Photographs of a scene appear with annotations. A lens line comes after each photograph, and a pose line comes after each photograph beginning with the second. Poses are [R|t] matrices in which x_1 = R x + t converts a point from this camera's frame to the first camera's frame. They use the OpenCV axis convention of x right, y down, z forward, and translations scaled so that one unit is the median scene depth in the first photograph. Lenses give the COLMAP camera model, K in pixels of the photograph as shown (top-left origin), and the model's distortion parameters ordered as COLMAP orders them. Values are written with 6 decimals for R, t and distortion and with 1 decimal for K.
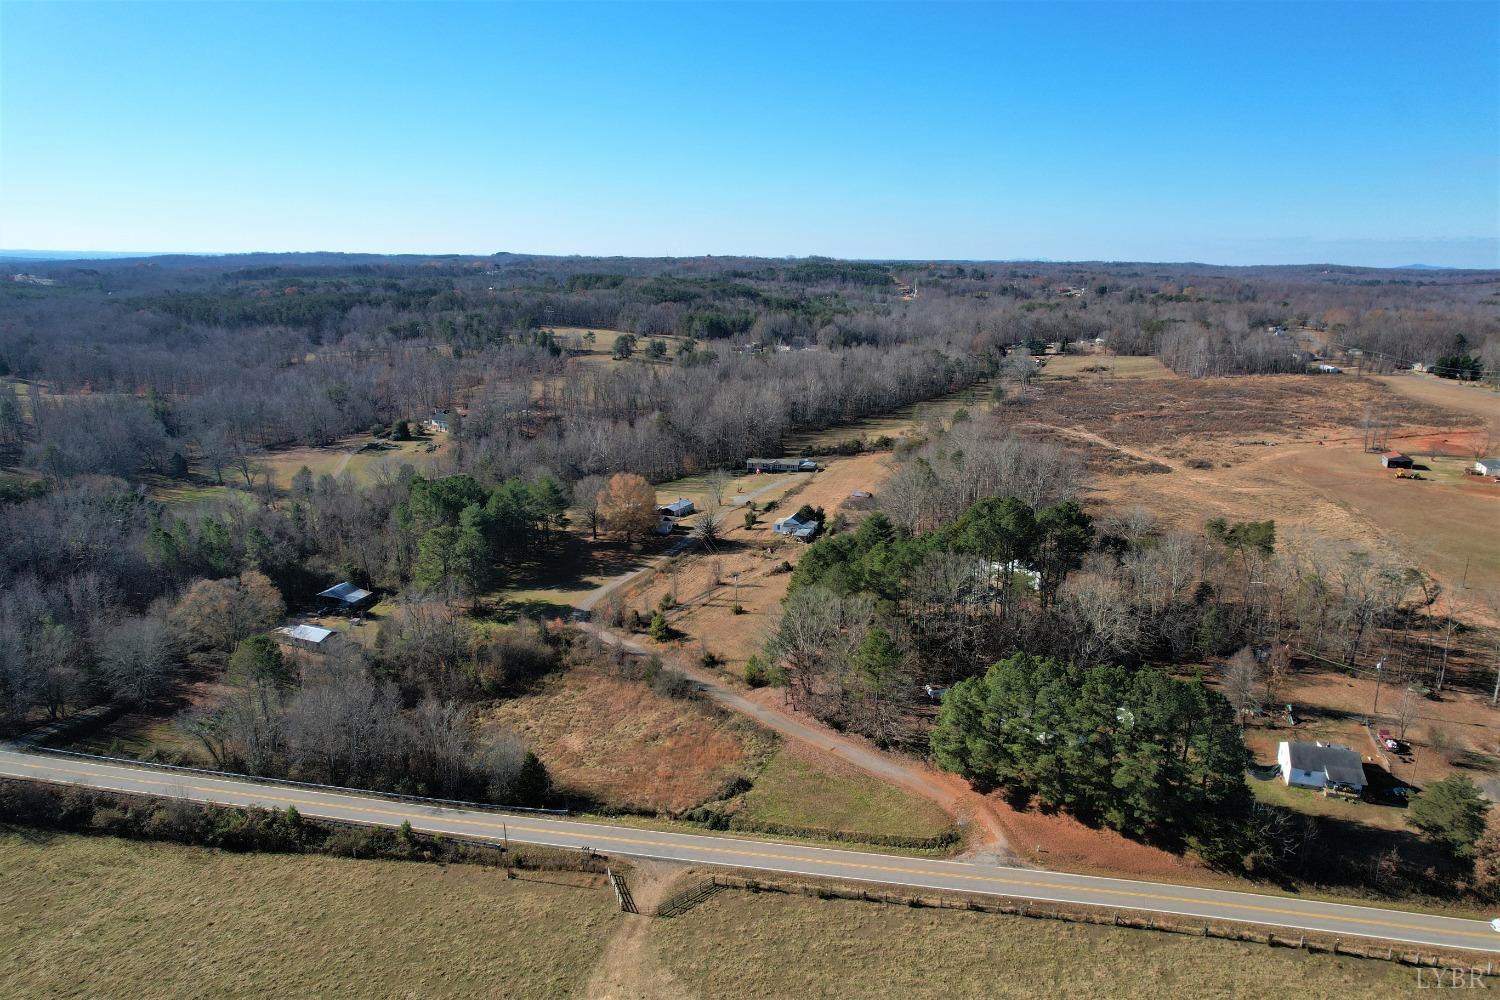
lens RADIAL K [[960.8, 0, 754.5], [0, 960.8, 500.9], [0, 0, 1]] dist [-0.075742, 0.065510]
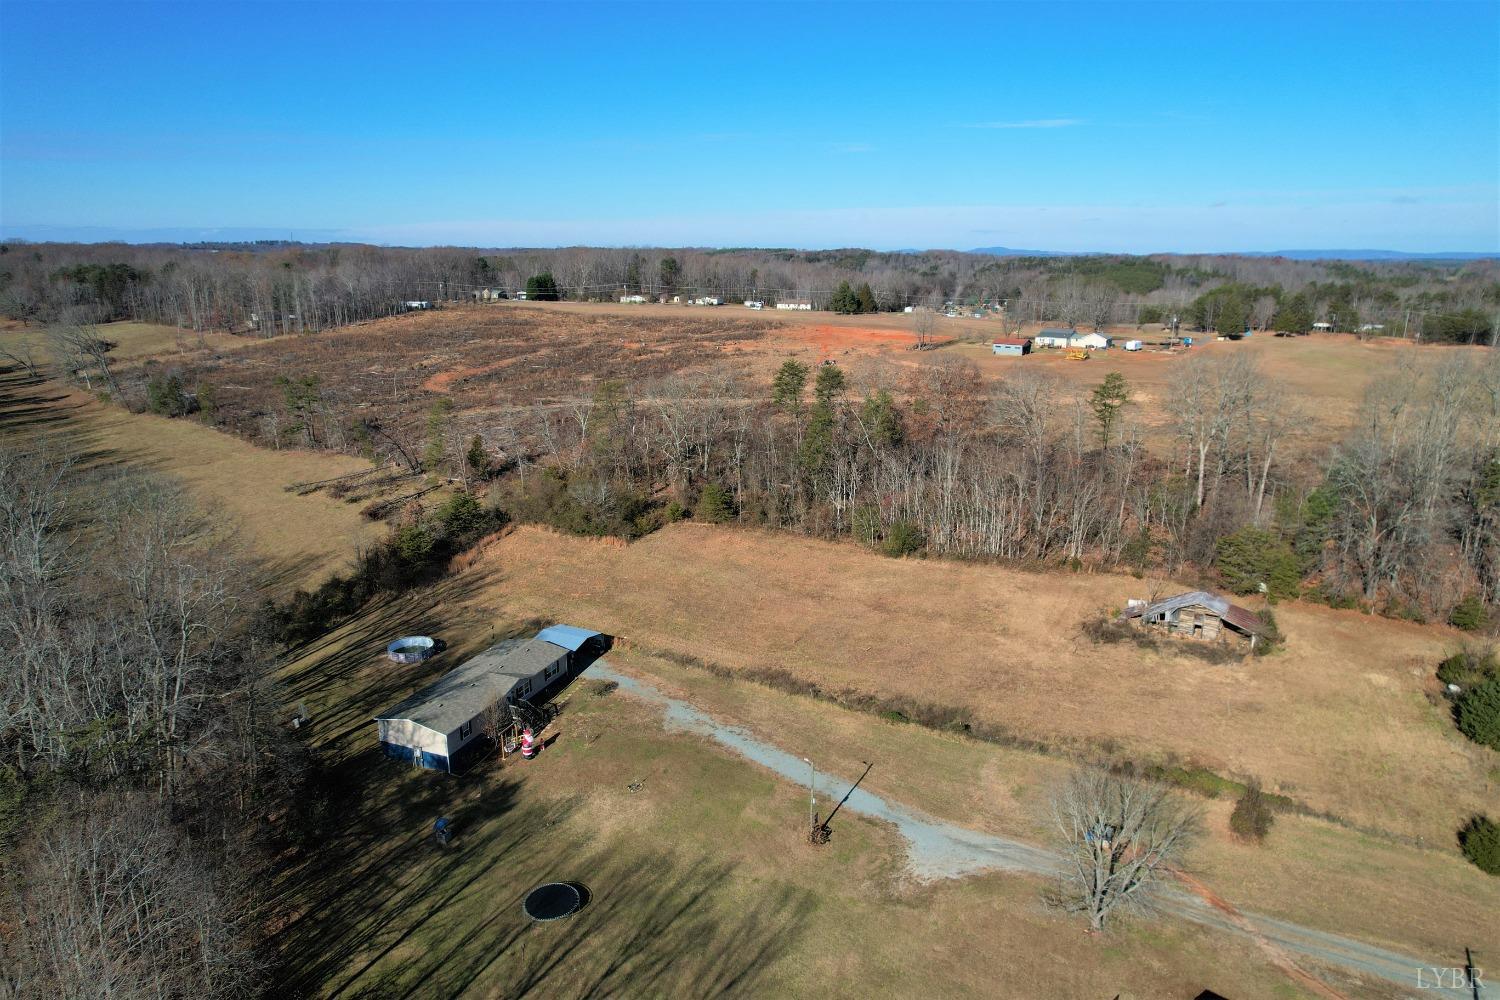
lens RADIAL K [[960.8, 0, 752.9], [0, 960.8, 504.5], [0, 0, 1]] dist [-0.075742, 0.065510]
pose [[0.225608, -0.259472, 0.939029, -0.323872], [0.241350, 0.948719, 0.204163, -0.207546], [-0.943849, 0.180574, 0.276662, 1.484424]]
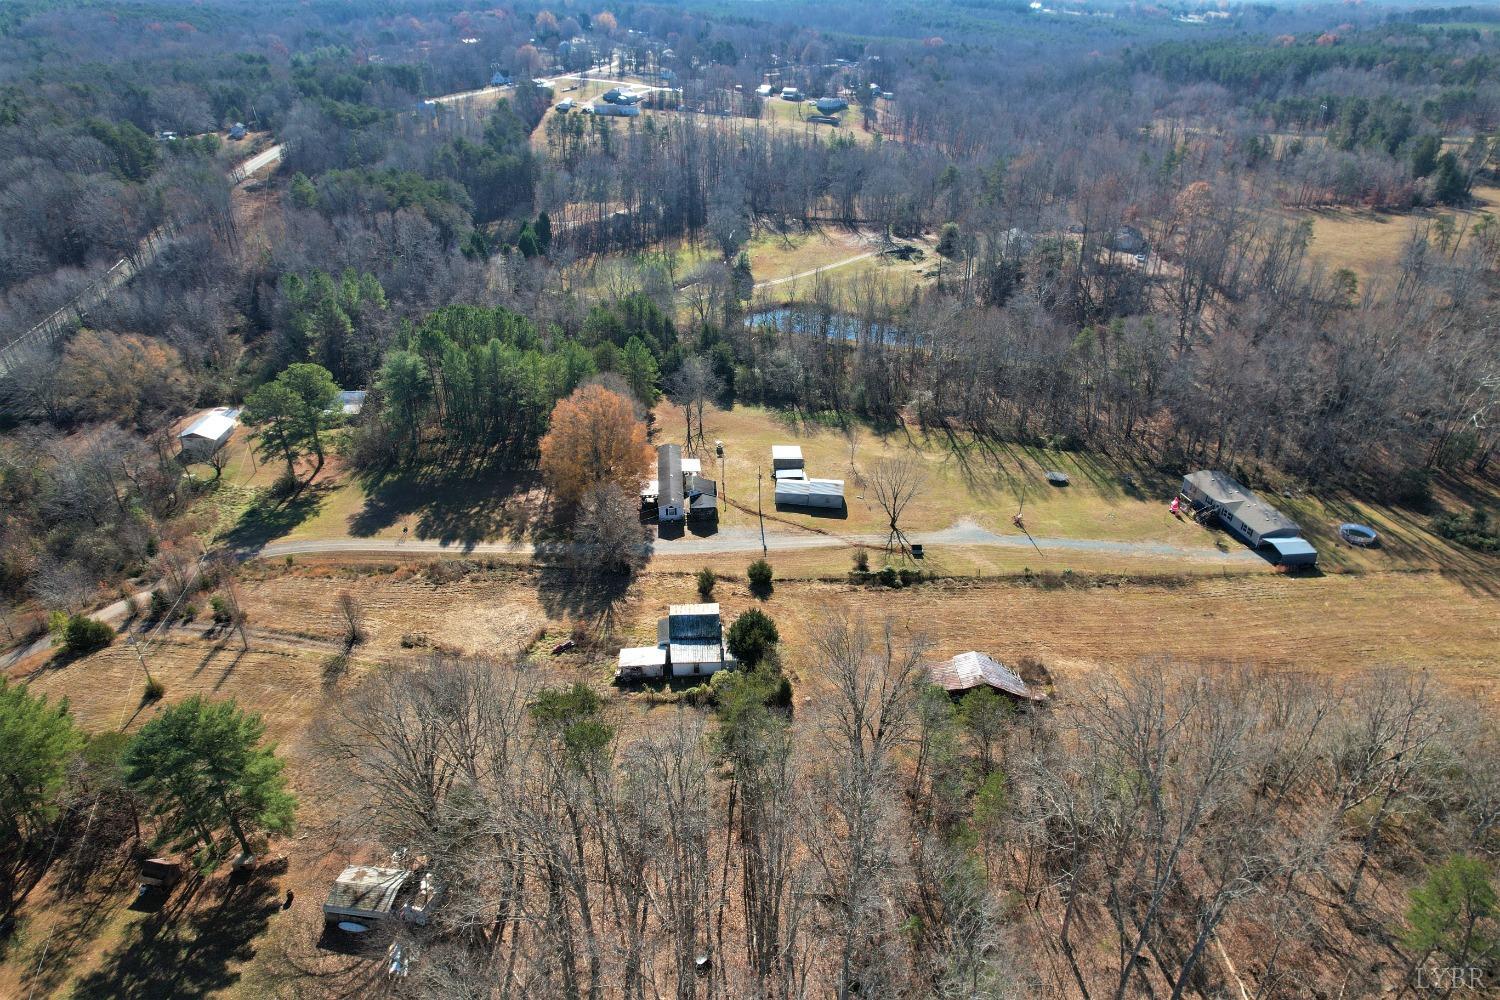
lens RADIAL K [[960.8, 0, 753.7], [0, 960.8, 506.8], [0, 0, 1]] dist [-0.075742, 0.065510]
pose [[0.380035, 0.447676, -0.809419, 0.491721], [-0.239509, 0.892856, 0.381371, -0.258751], [0.893425, 0.048929, 0.446539, 1.065711]]
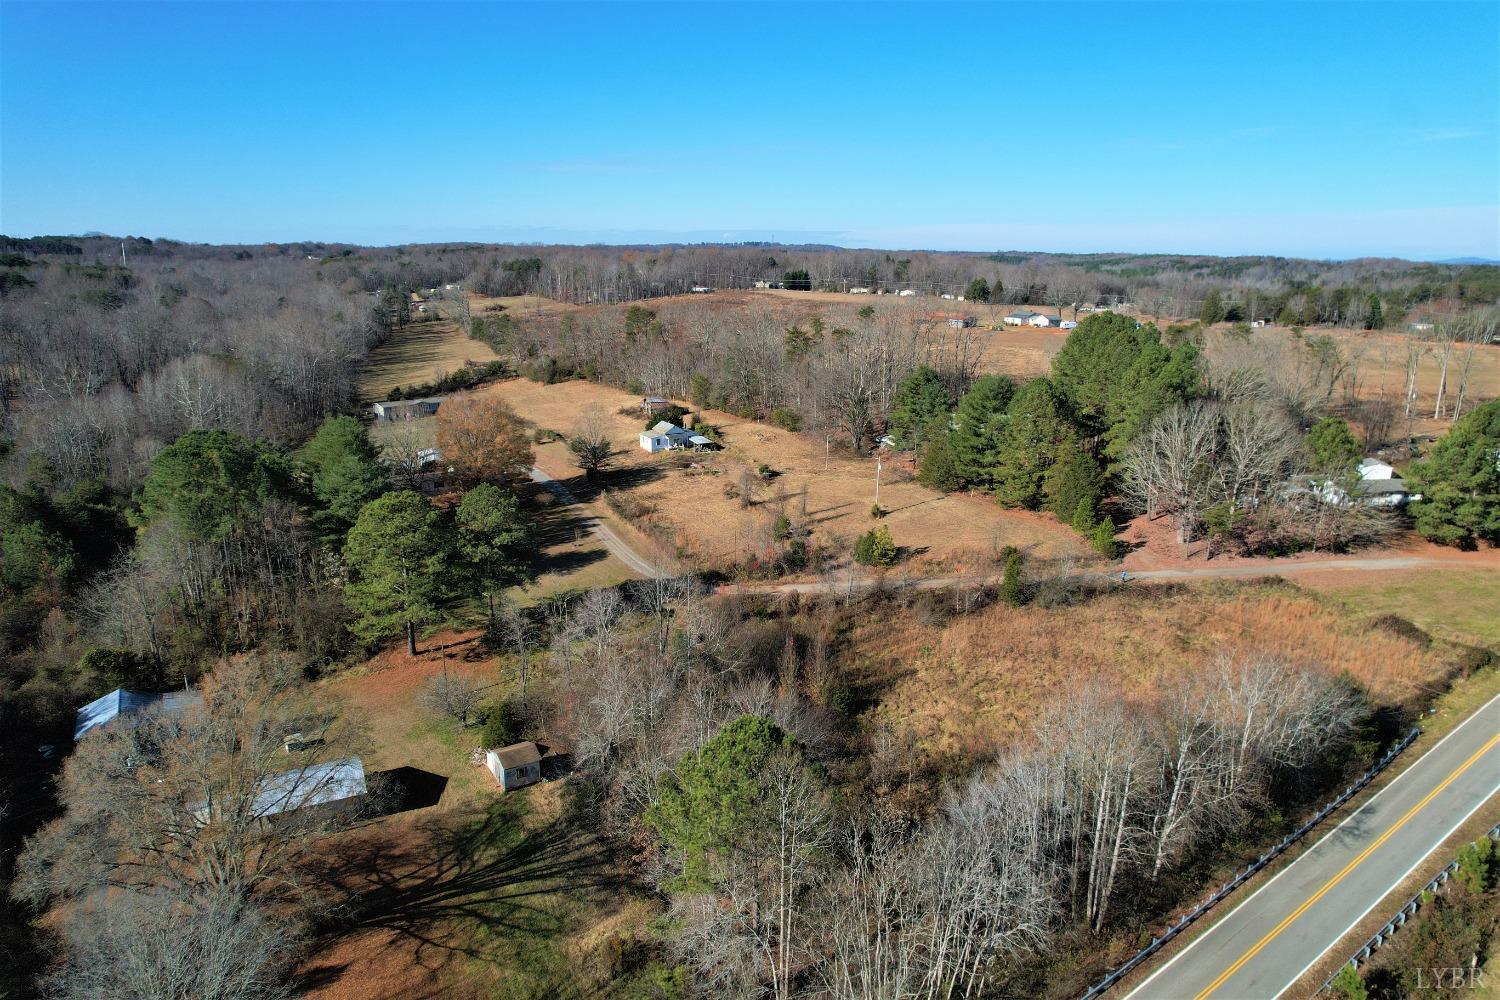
lens RADIAL K [[960.8, 0, 755.1], [0, 960.8, 506.0], [0, 0, 1]] dist [-0.075742, 0.065510]
pose [[0.653319, -0.200826, 0.729961, -0.603983], [0.189438, 0.976868, 0.099207, 0.021321], [-0.732999, 0.073469, 0.676251, 0.584177]]
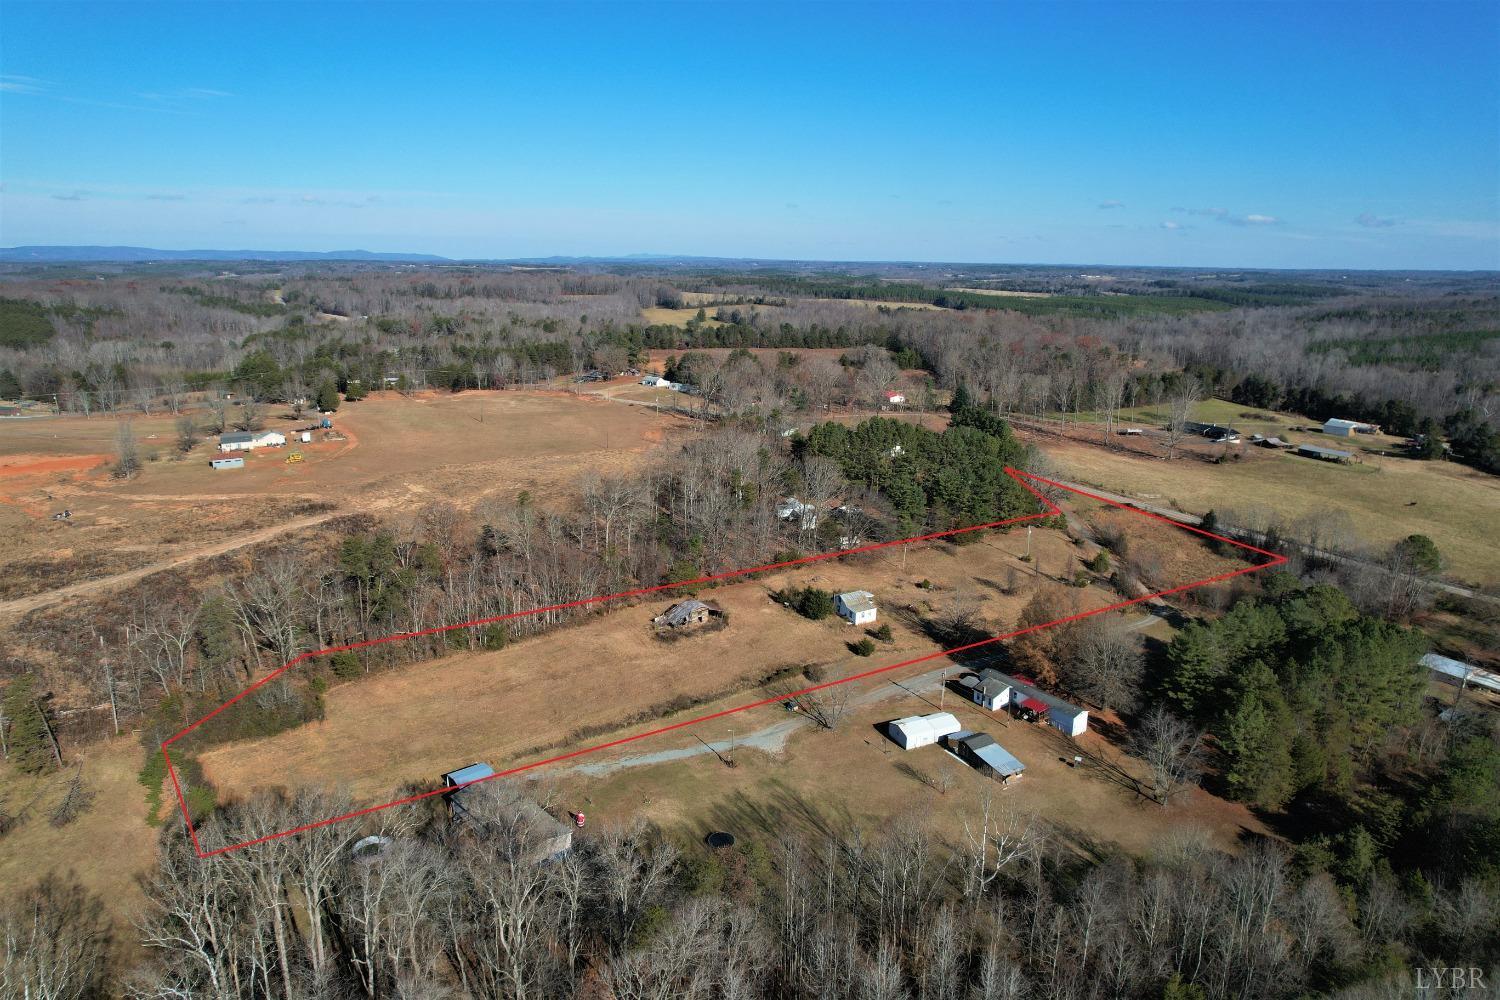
lens RADIAL K [[960.8, 0, 751.6], [0, 960.8, 502.6], [0, 0, 1]] dist [-0.075742, 0.065510]
pose [[-0.792069, -0.170661, 0.586090, -0.430686], [0.134605, 0.887662, 0.440385, -0.515382], [-0.595406, 0.427705, -0.680117, 1.984376]]
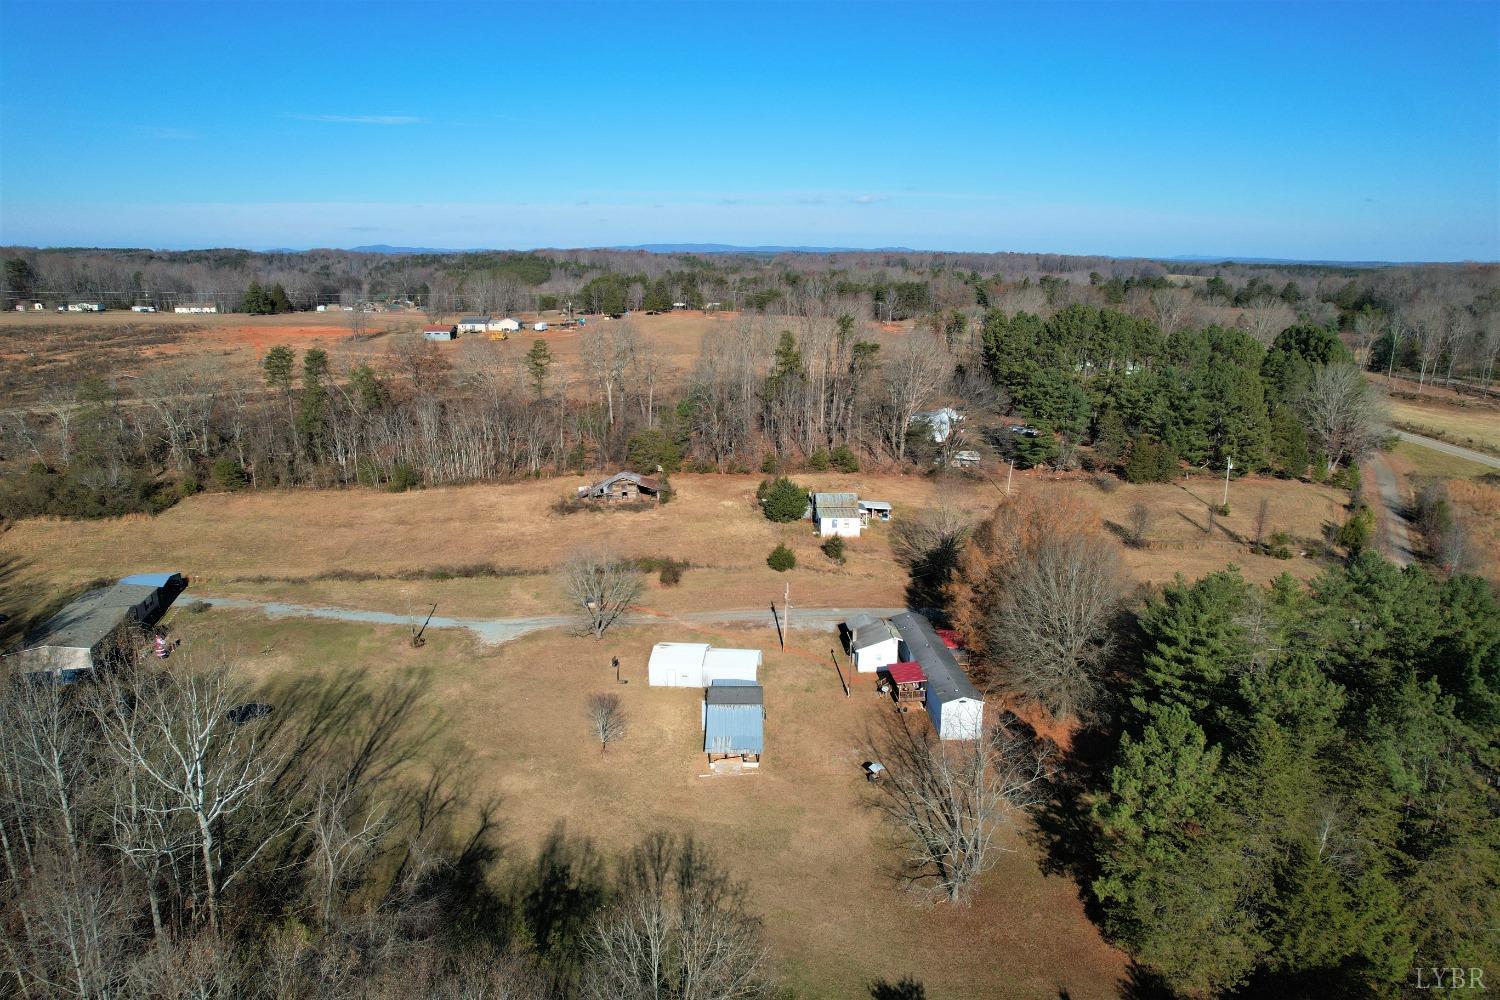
lens RADIAL K [[960.8, 0, 752.4], [0, 960.8, 497.2], [0, 0, 1]] dist [-0.075742, 0.065510]
pose [[-0.369731, -0.244270, 0.896455, -0.537236], [0.222604, 0.913436, 0.340707, -0.224670], [-0.902079, 0.325524, -0.283351, 1.536426]]
